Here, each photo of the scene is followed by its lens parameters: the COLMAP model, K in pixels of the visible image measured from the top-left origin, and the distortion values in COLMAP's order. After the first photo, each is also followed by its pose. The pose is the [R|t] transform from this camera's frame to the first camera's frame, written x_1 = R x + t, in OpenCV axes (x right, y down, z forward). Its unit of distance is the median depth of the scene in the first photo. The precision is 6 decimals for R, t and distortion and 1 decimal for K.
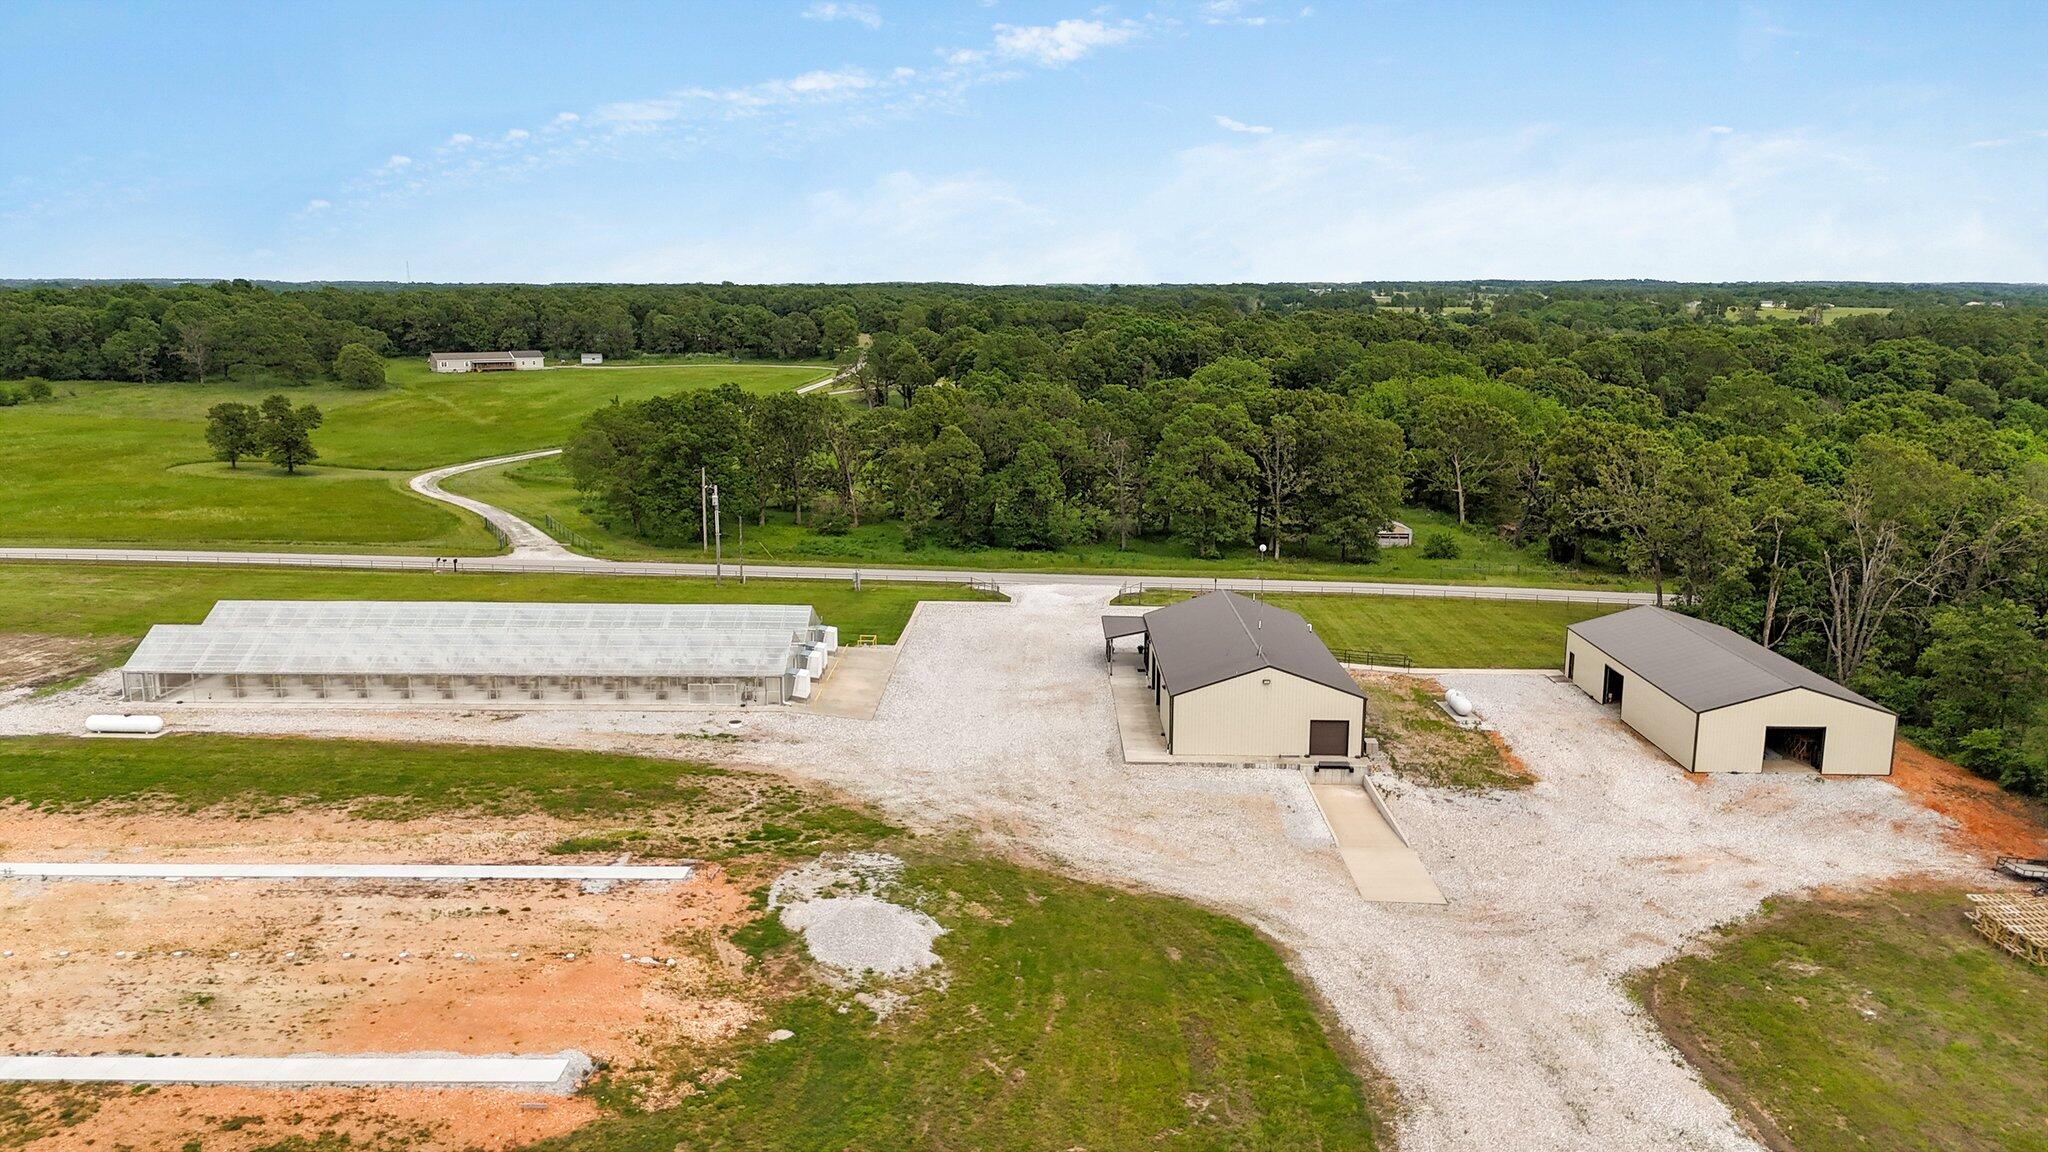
lens RADIAL K [[1565.6, 0, 1024.0], [0, 1565.6, 576.0], [0, 0, 1]] dist [0.102590, -0.112117]
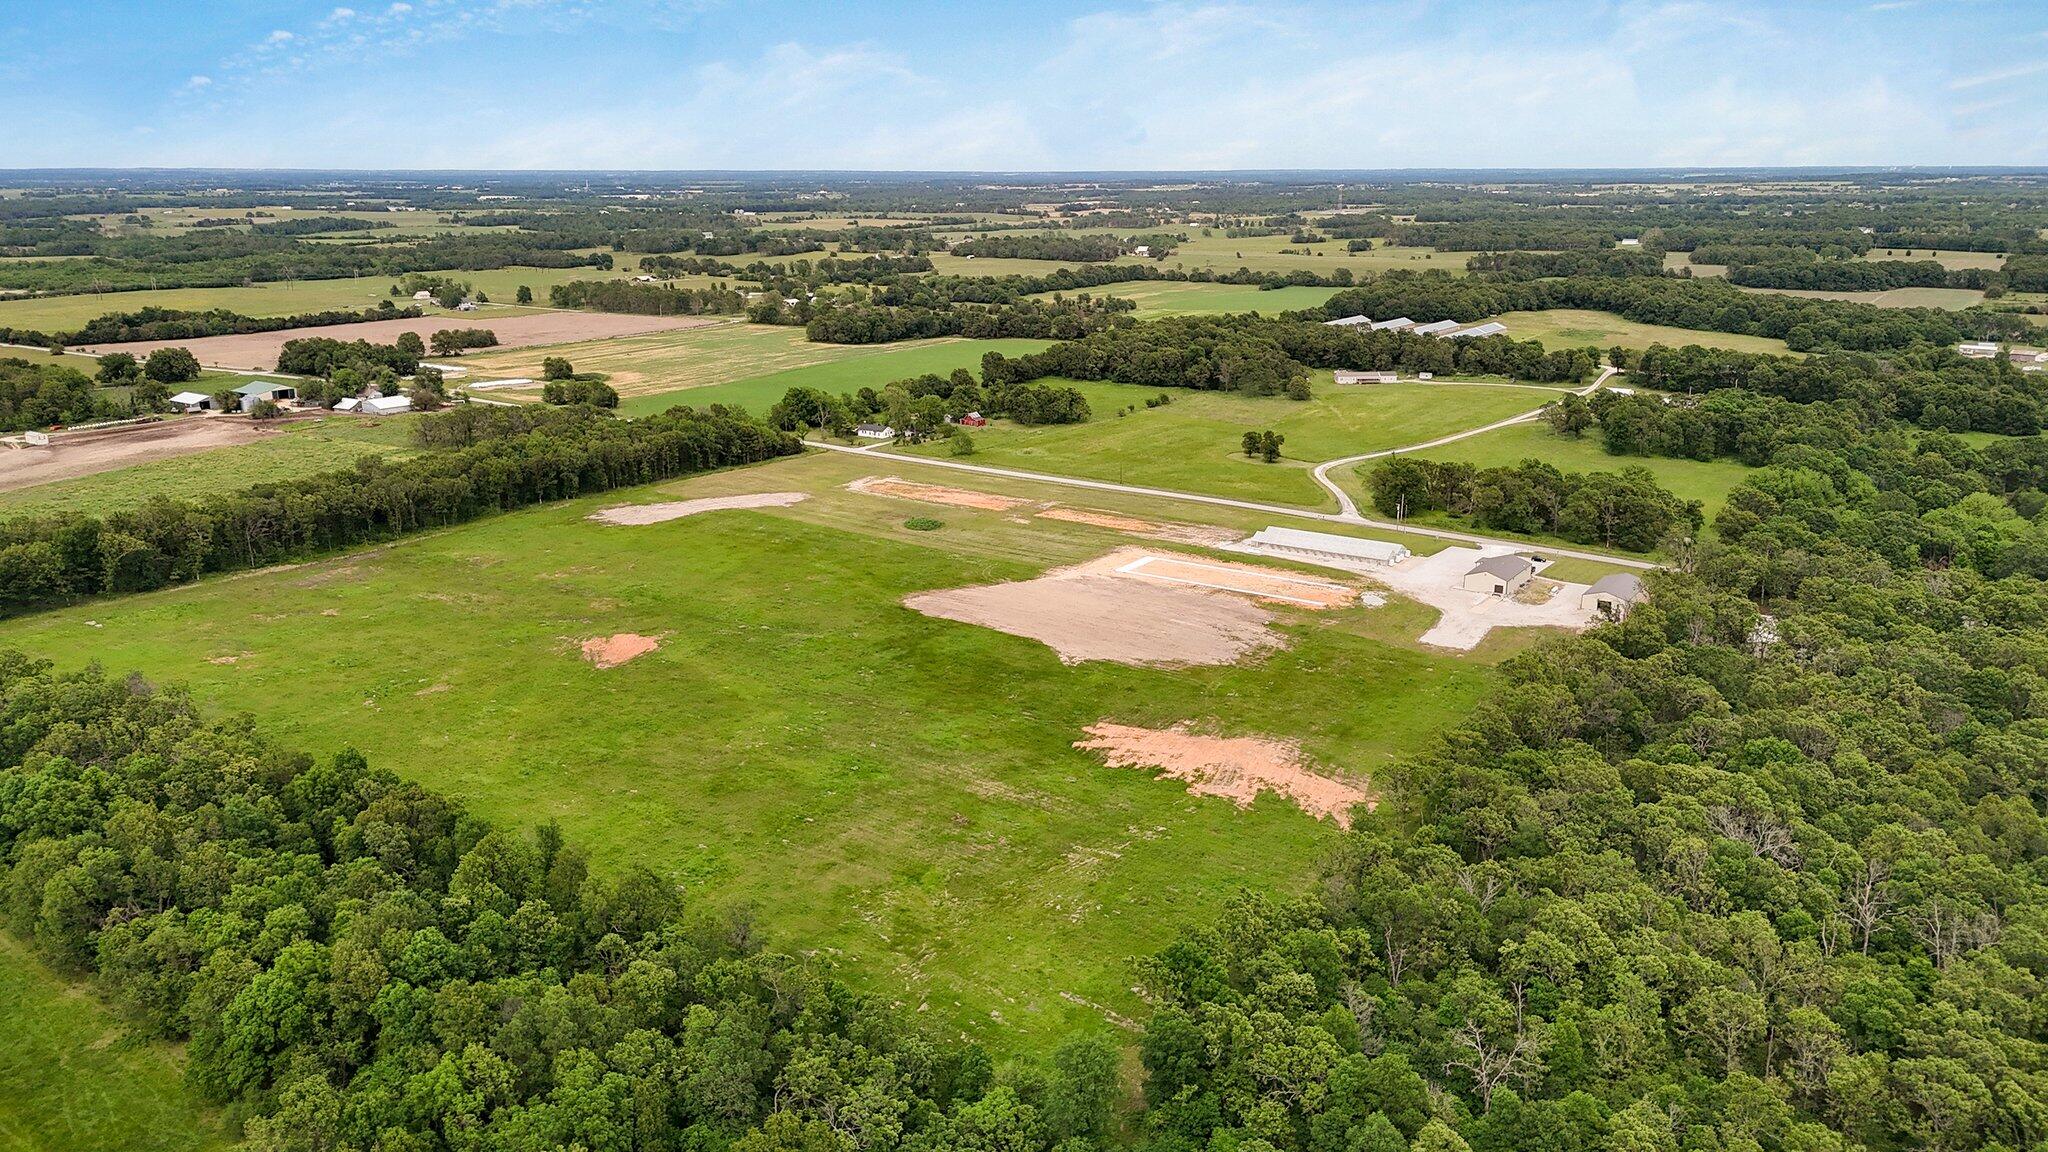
lens RADIAL K [[1565.6, 0, 1024.0], [0, 1565.6, 576.0], [0, 0, 1]] dist [0.102590, -0.112117]
pose [[0.848806, 0.135852, -0.510953, 0.904793], [-0.100961, 0.990289, 0.095578, -0.153544], [0.518975, -0.029541, 0.854279, -2.401987]]
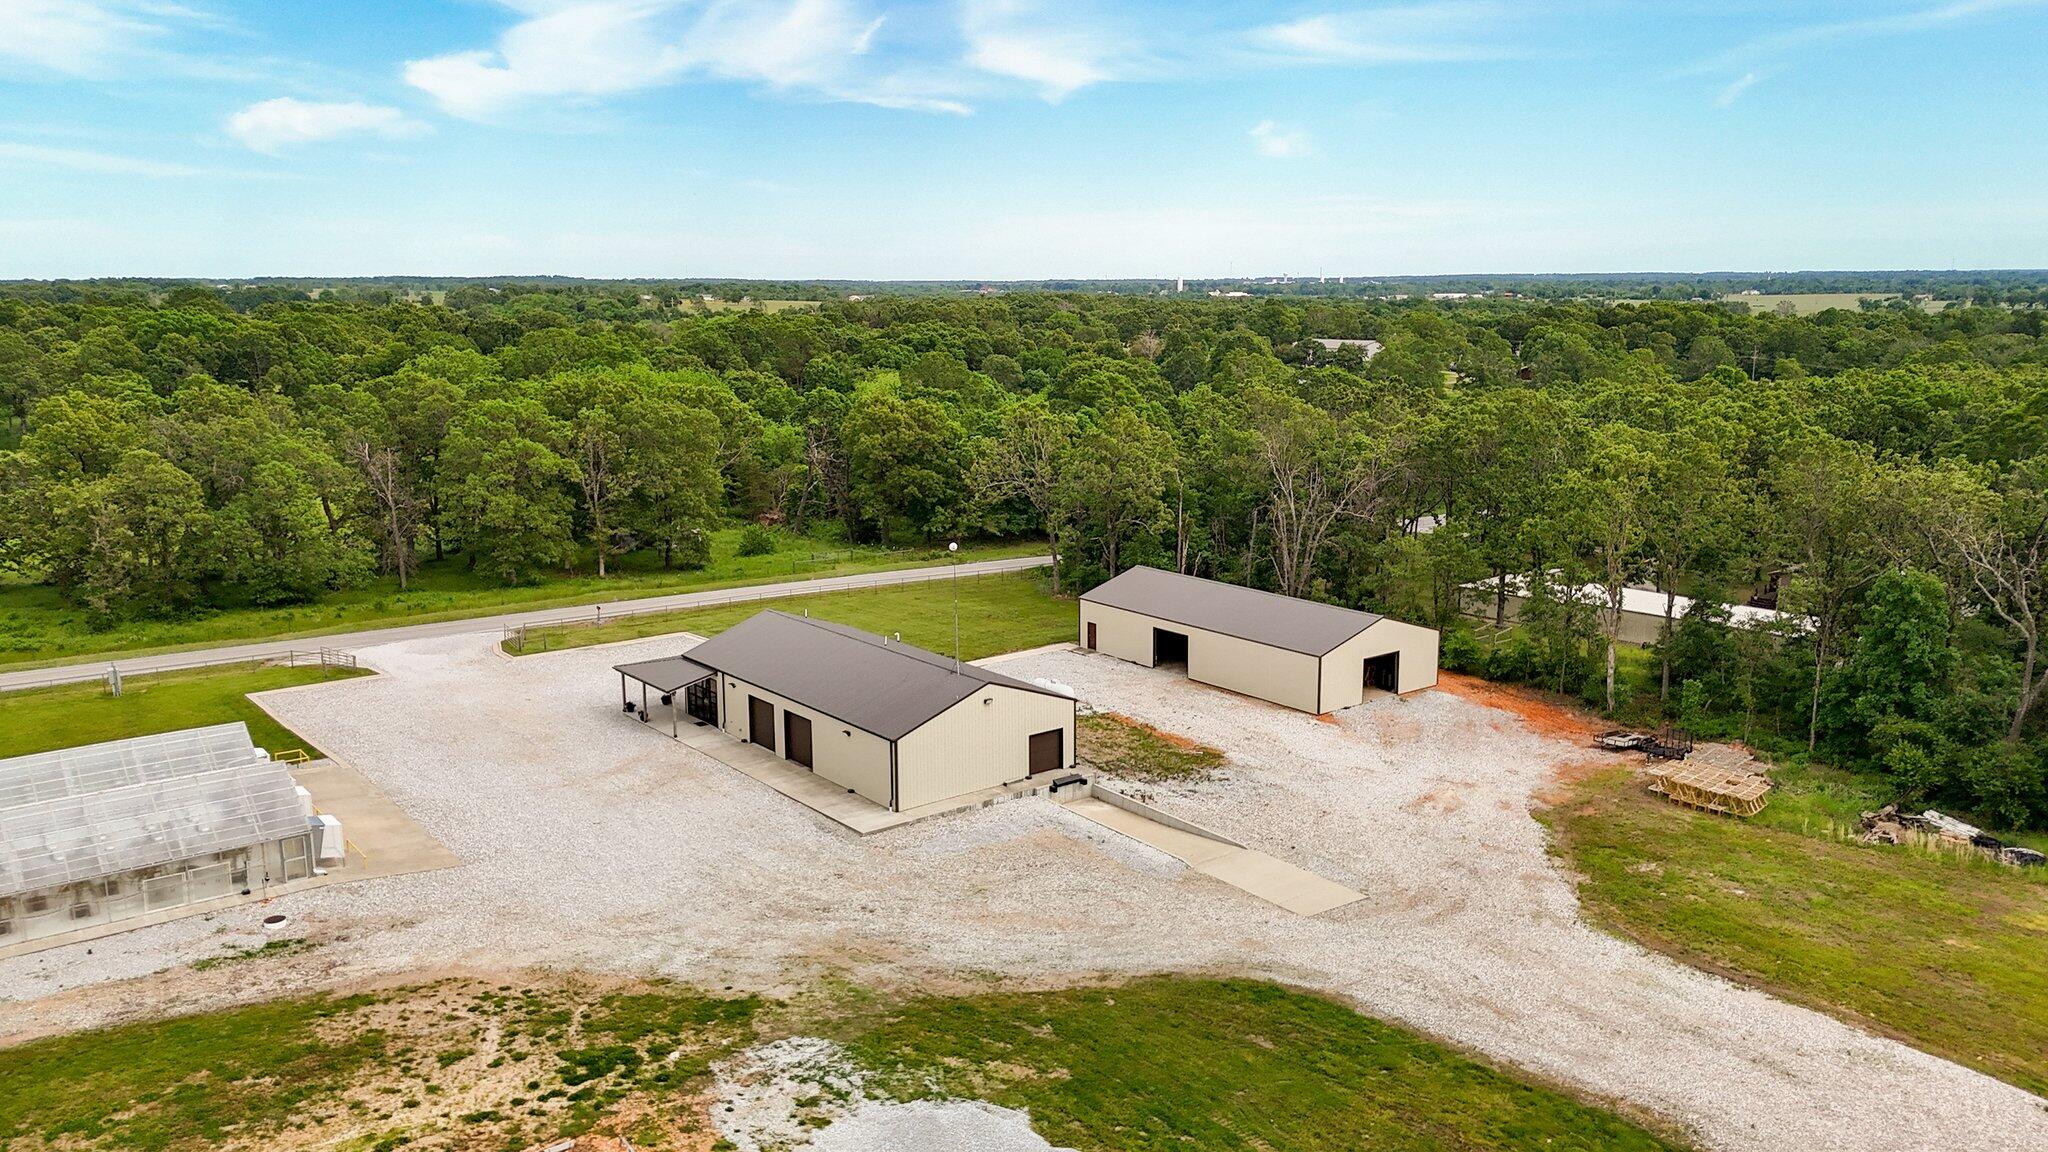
lens RADIAL K [[1565.6, 0, 1024.0], [0, 1565.6, 576.0], [0, 0, 1]] dist [0.102590, -0.112117]
pose [[0.769580, -0.127282, 0.625737, -0.233545], [0.128065, 0.990788, 0.044034, -0.022659], [-0.625577, 0.046247, 0.778791, 0.217540]]
